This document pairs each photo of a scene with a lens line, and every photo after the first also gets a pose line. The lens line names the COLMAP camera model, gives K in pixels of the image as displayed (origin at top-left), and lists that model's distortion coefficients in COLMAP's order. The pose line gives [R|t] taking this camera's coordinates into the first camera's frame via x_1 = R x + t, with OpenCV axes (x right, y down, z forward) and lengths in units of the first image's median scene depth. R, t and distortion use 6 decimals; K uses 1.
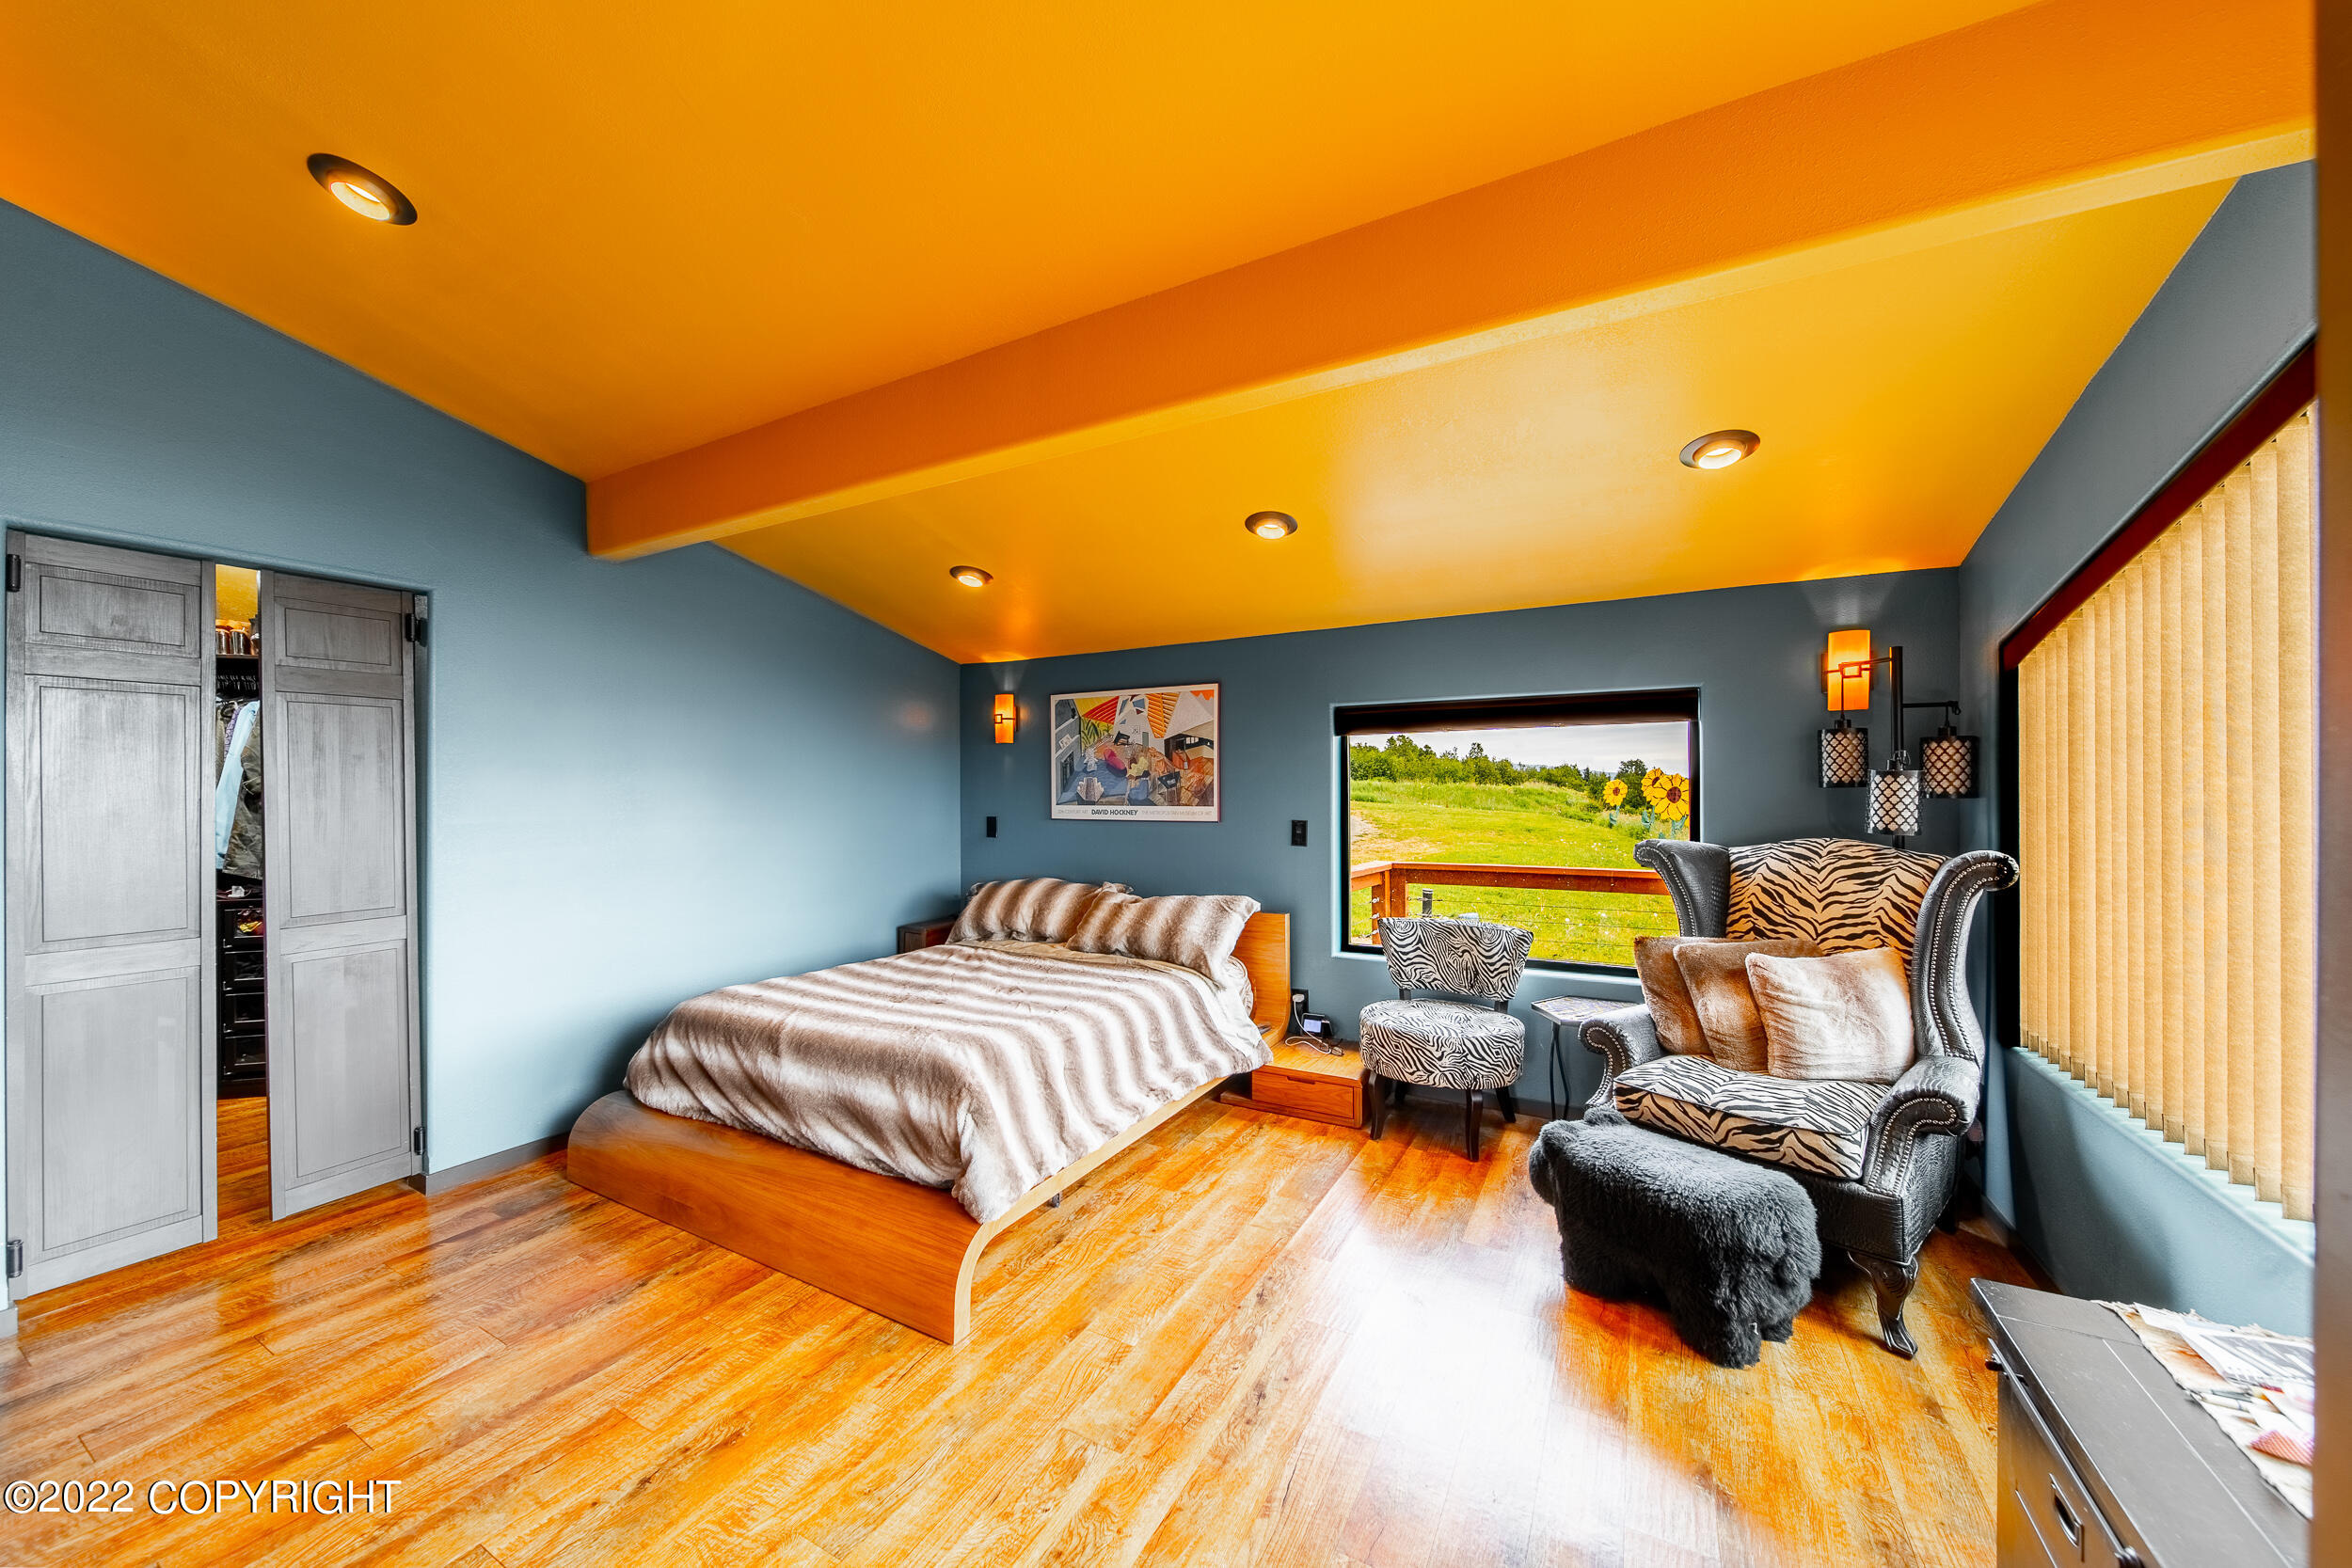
lens RADIAL K [[841.5, 0, 1160.2], [0, 841.5, 793.1], [0, 0, 1]] dist [-0.002368, -0.000124]
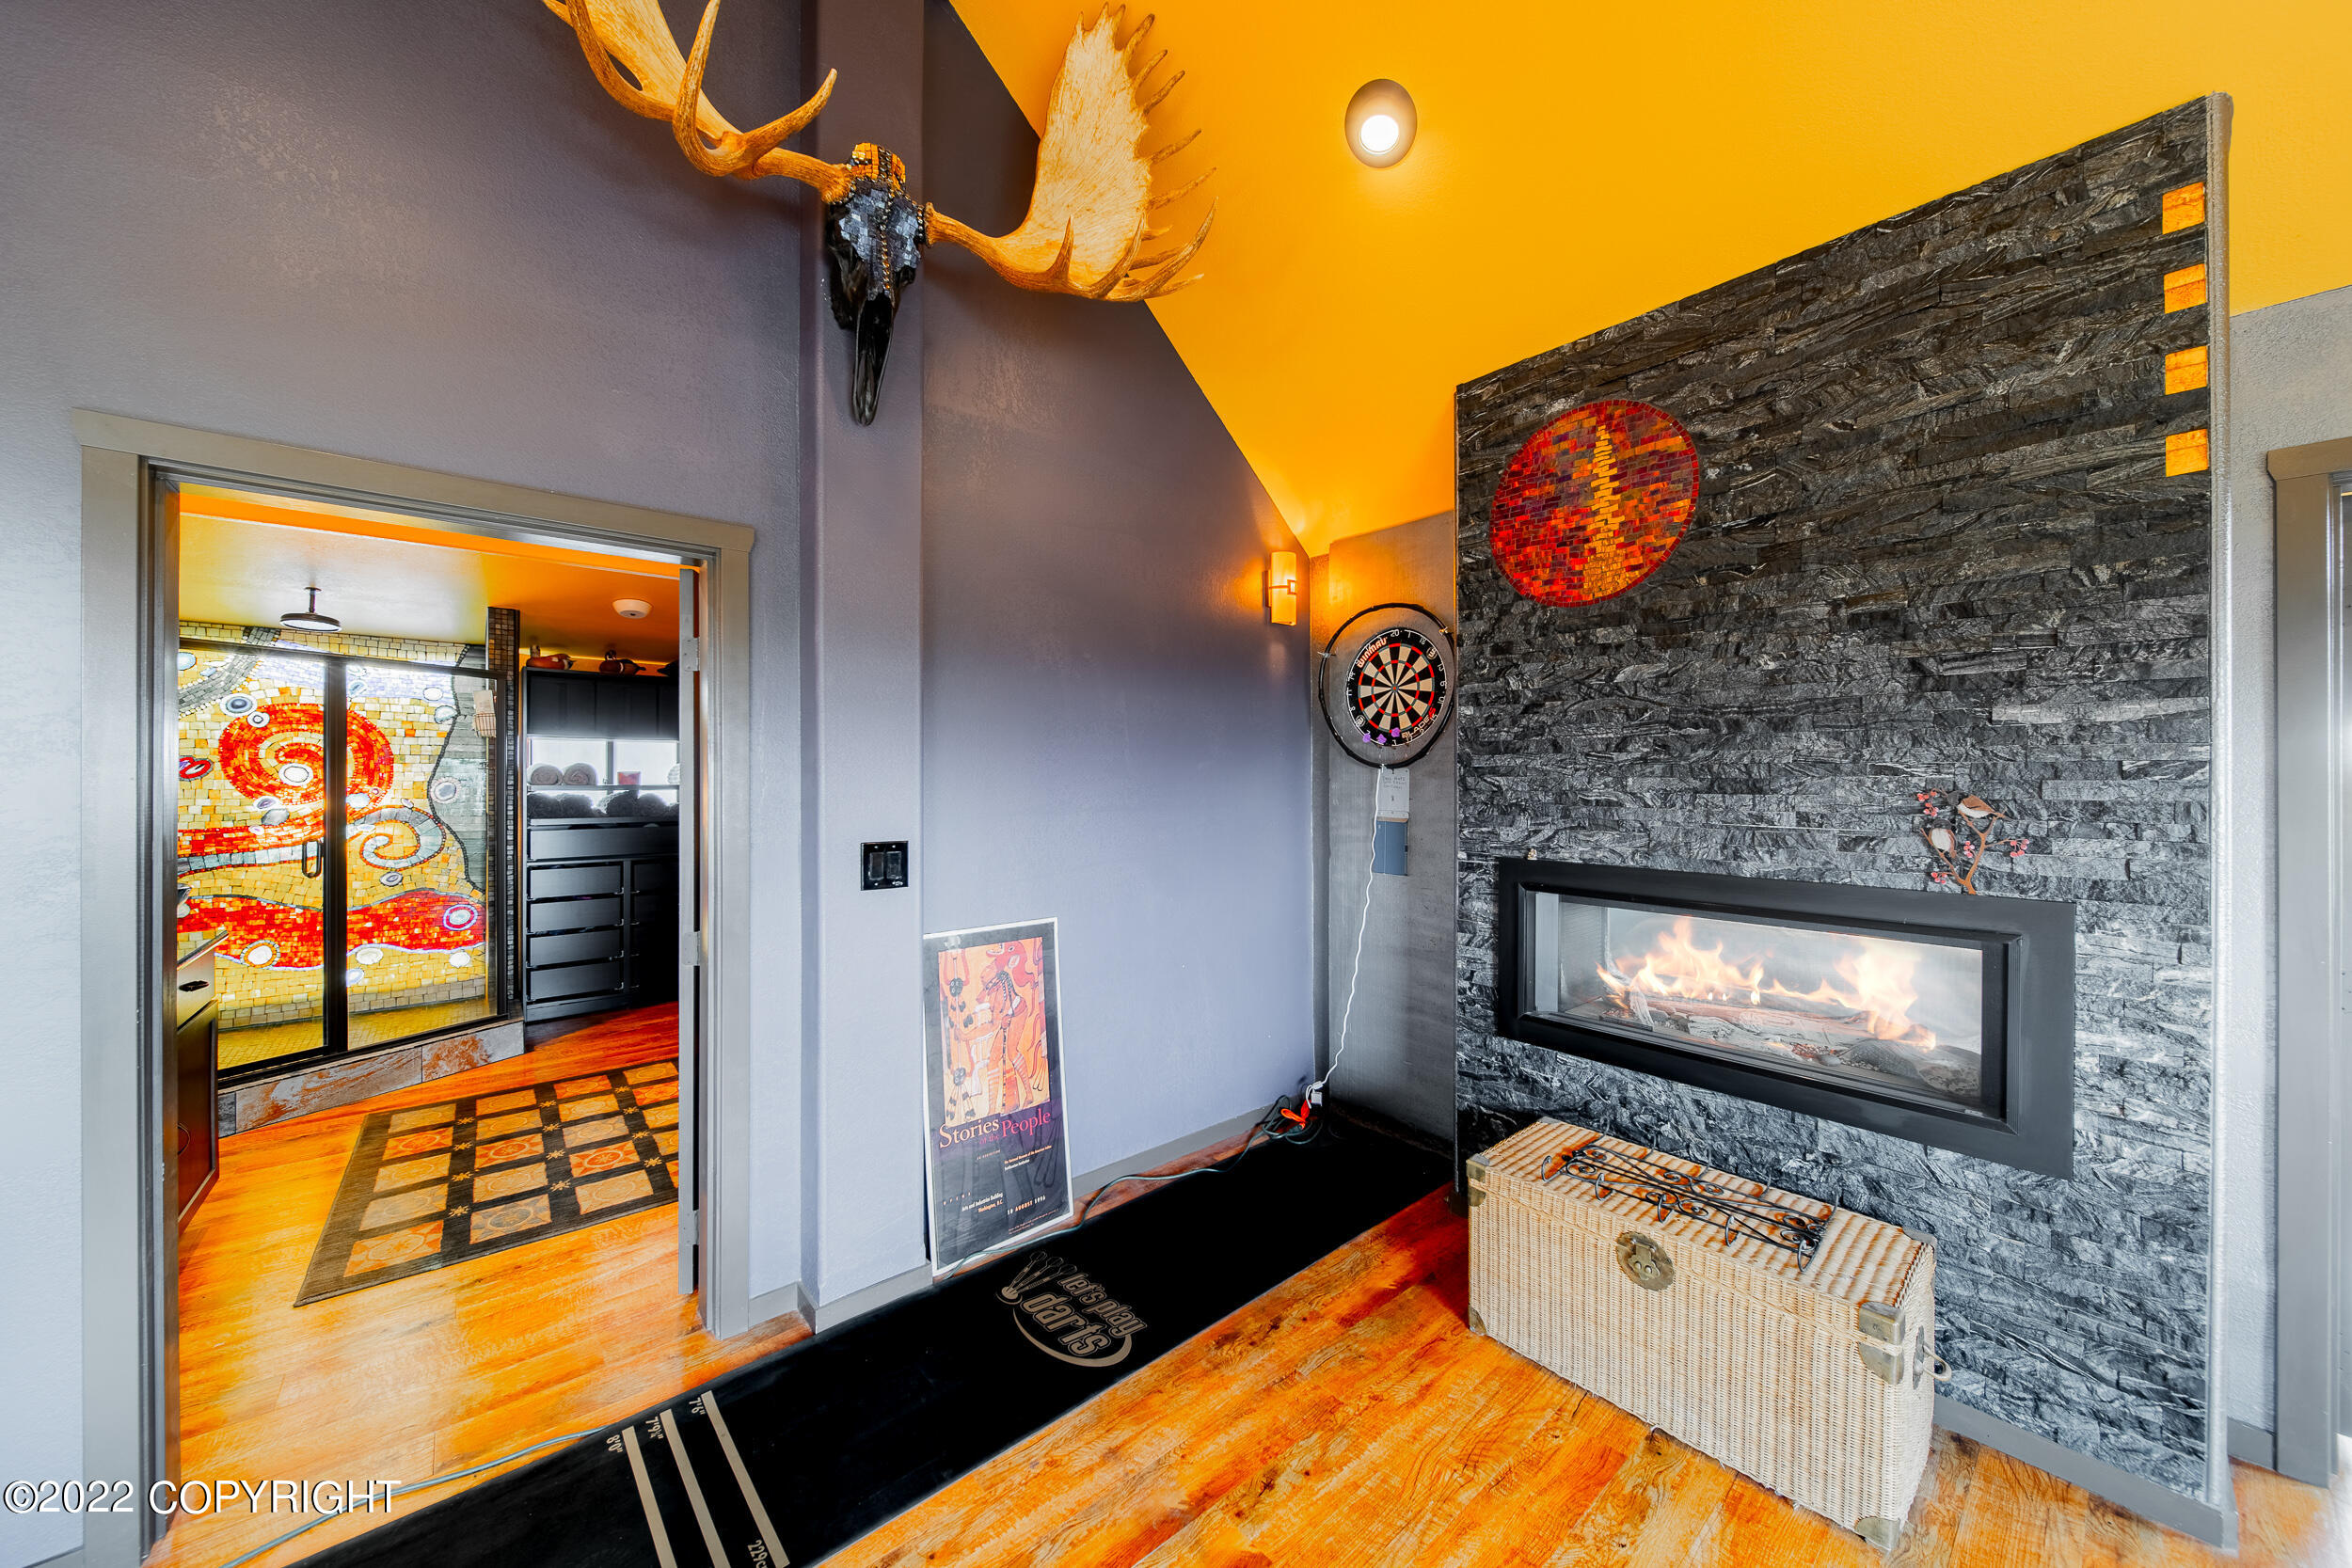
lens RADIAL K [[841.5, 0, 1167.8], [0, 841.5, 775.8], [0, 0, 1]] dist [-0.002368, -0.000124]
pose [[0.938577, 0.001535, -0.345067, -0.653855], [-0.002493, 0.999994, -0.002333, -0.001712], [0.345062, 0.003050, 0.938575, -0.193368]]
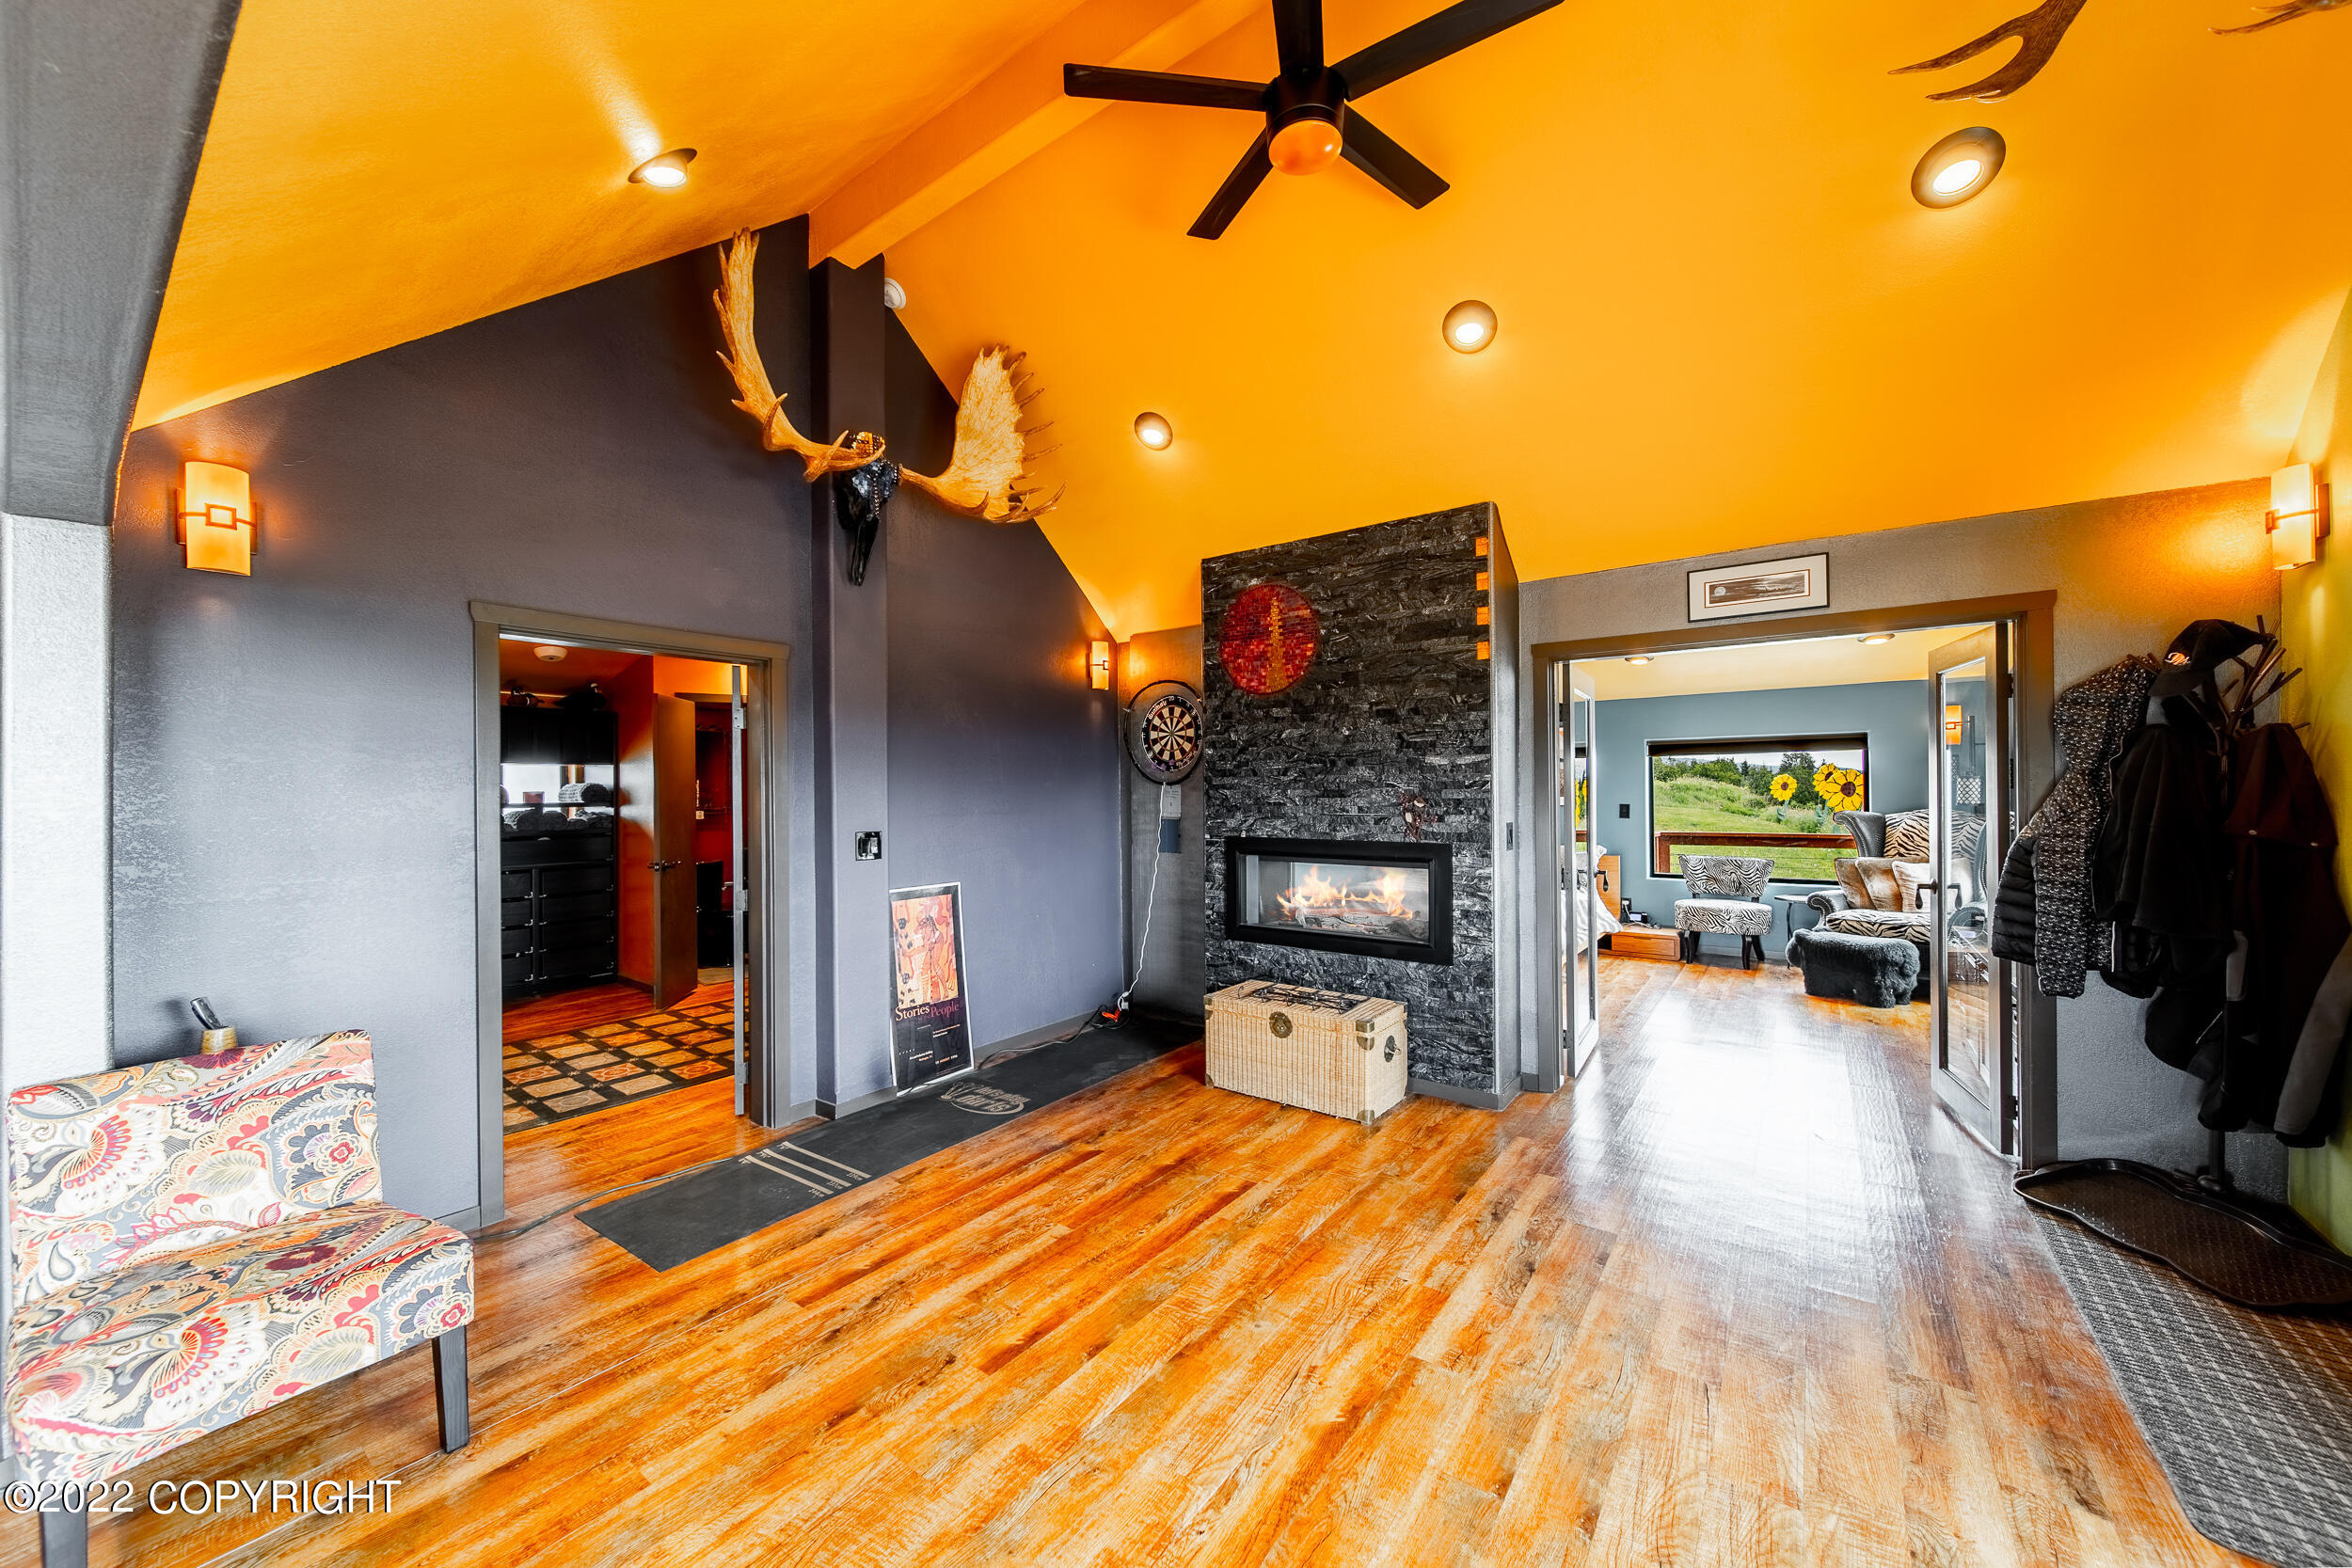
lens RADIAL K [[841.5, 0, 1160.3], [0, 841.5, 790.2], [0, 0, 1]] dist [-0.002368, -0.000124]
pose [[0.990640, -0.007025, -0.136318, -0.529033], [0.006745, 0.999974, -0.002520, 0.000081], [0.136332, 0.001577, 0.990662, -0.846917]]
